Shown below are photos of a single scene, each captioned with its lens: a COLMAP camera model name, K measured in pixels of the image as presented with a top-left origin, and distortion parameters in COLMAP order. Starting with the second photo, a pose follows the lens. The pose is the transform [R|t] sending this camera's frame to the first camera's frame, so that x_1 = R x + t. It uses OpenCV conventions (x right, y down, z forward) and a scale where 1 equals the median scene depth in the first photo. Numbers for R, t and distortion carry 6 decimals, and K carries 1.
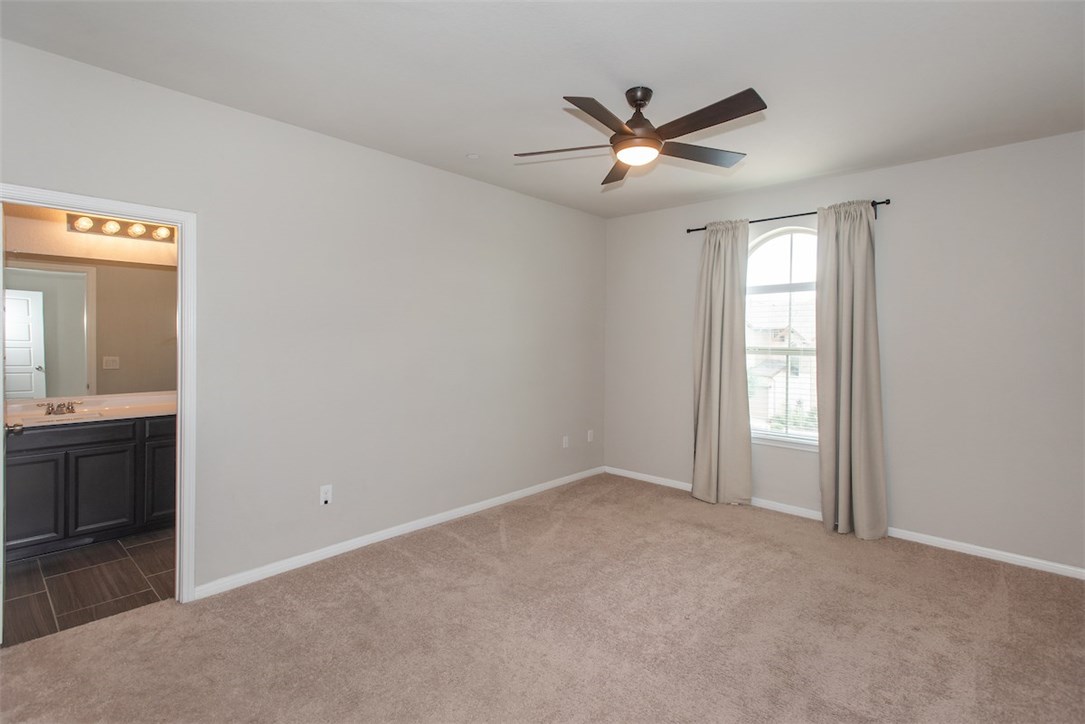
lens RADIAL K [[532.1, 0, 544.2], [0, 532.1, 341.4], [0, 0, 1]] dist [-0.001109, -0.000021]
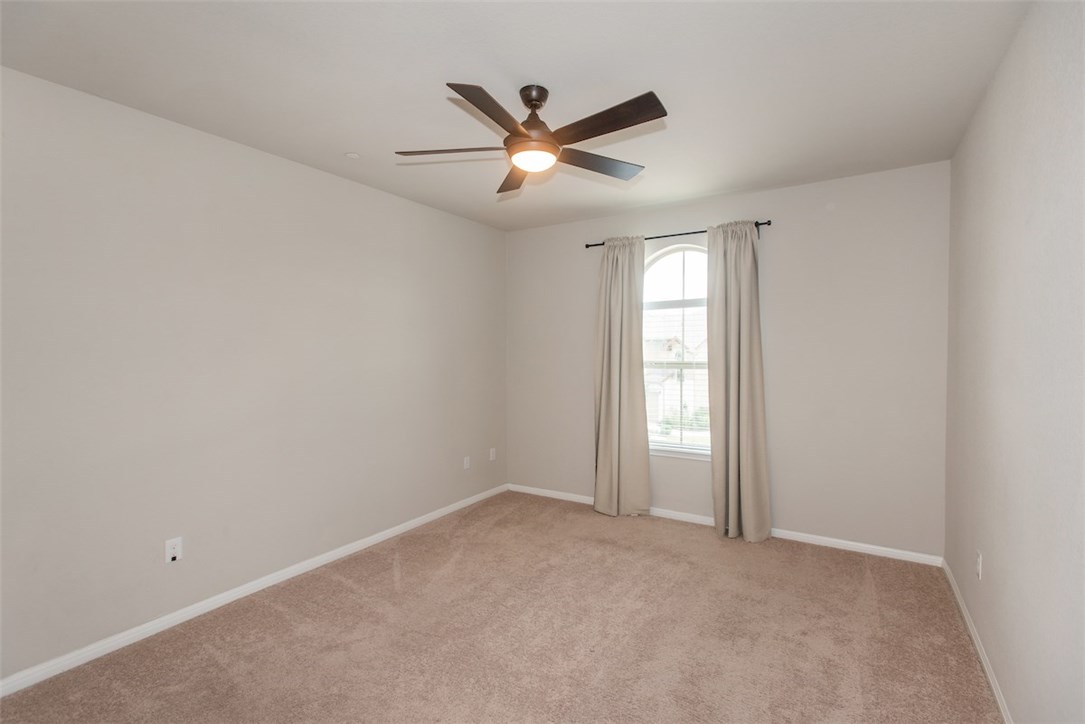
lens RADIAL K [[507.5, 0, 553.5], [0, 507.5, 359.4], [0, 0, 1]] dist [-0.031595, 0.023570]
pose [[0.980302, -0.017596, 0.196718, 0.023341], [0.014528, 0.999749, 0.017028, -0.014704], [-0.196968, -0.013834, 0.980312, 0.098478]]
